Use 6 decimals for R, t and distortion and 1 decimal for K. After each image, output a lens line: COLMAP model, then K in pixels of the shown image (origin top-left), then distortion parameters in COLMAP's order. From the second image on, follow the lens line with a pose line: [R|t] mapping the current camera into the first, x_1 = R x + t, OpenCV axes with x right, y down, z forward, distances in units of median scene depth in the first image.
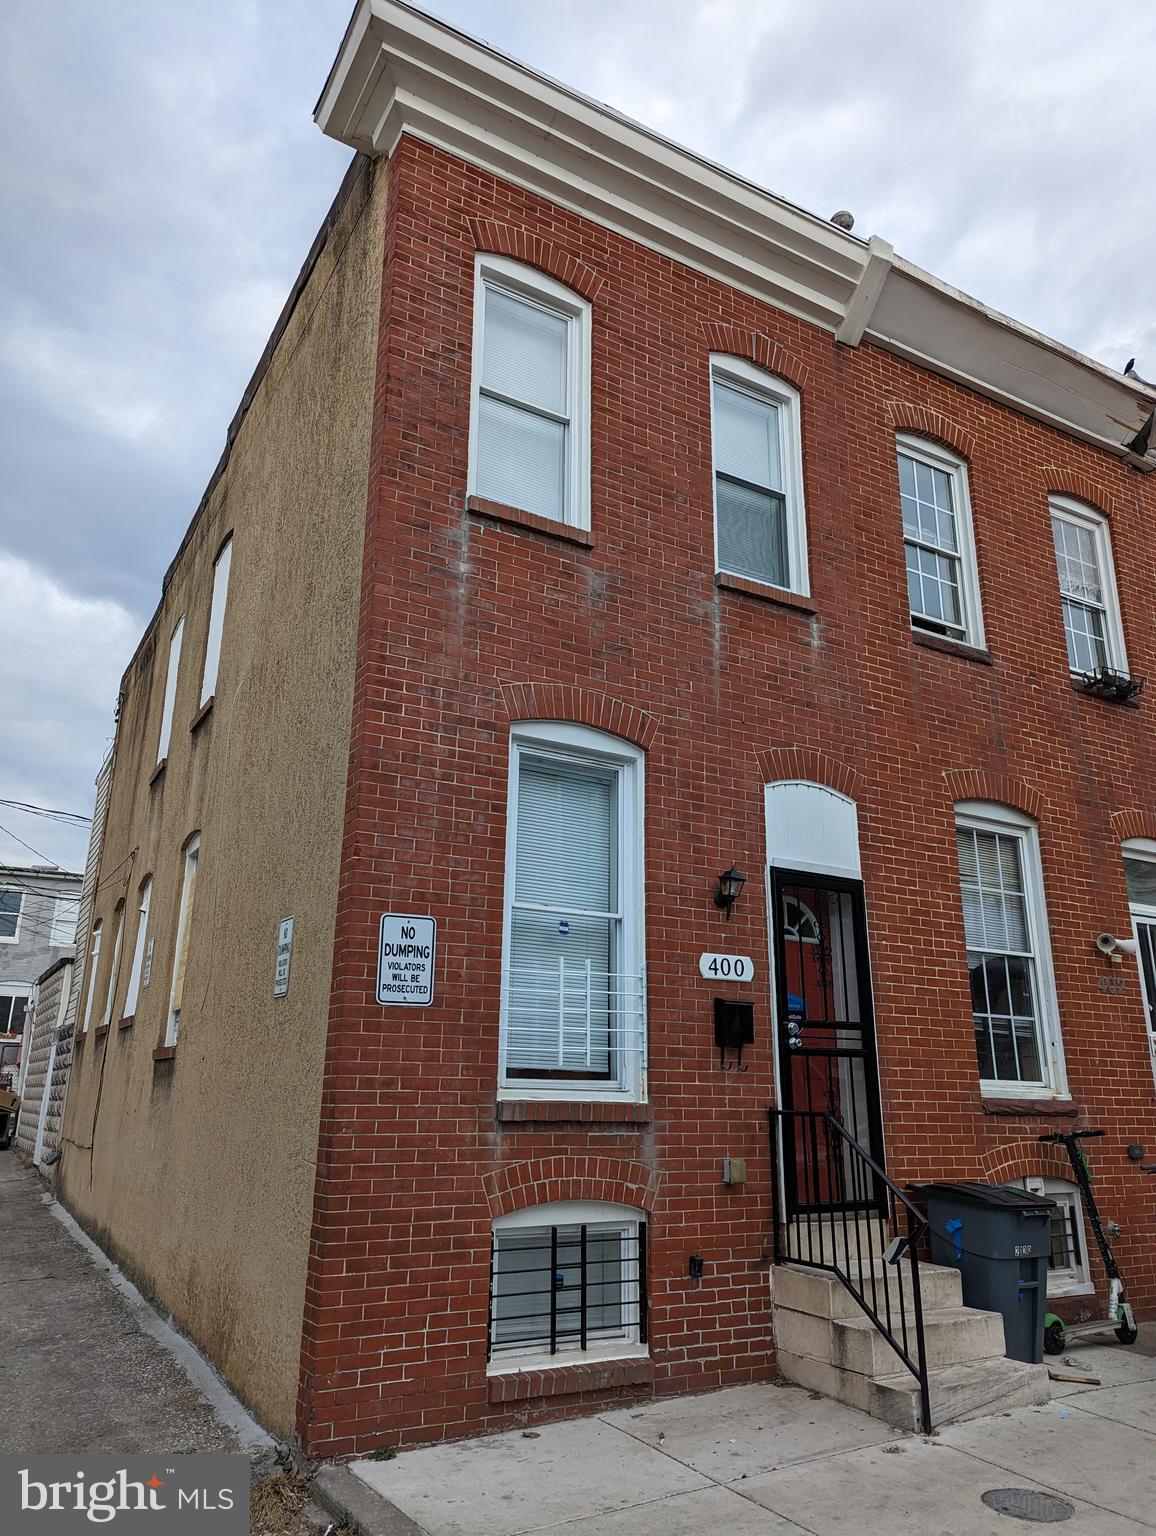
lens RADIAL K [[1073.9, 0, 590.5], [0, 1073.9, 775.9], [0, 0, 1]] dist [0.051150, -0.034300]
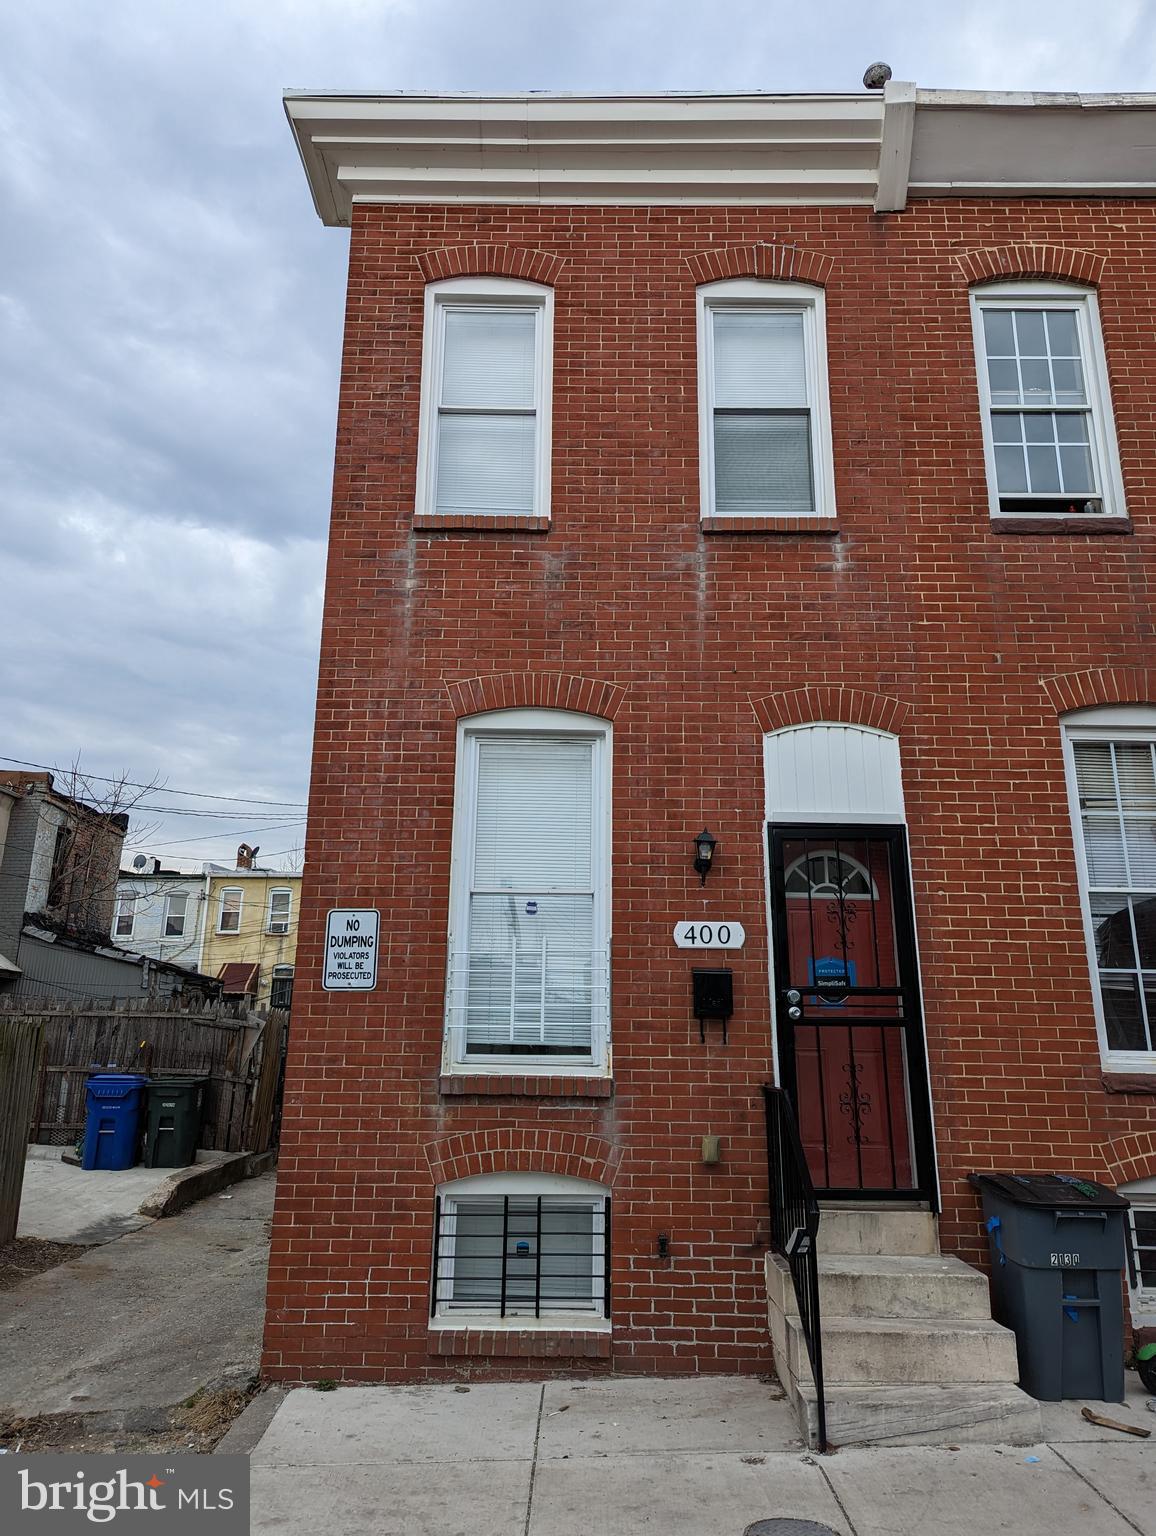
lens RADIAL K [[1073.9, 0, 579.8], [0, 1073.9, 757.6], [0, 0, 1]] dist [0.051150, -0.034300]
pose [[0.863109, -0.140195, -0.485169, 0.503609], [0.144821, 0.989057, -0.028165, 0.033023], [0.483808, -0.045953, 0.873967, 0.122106]]
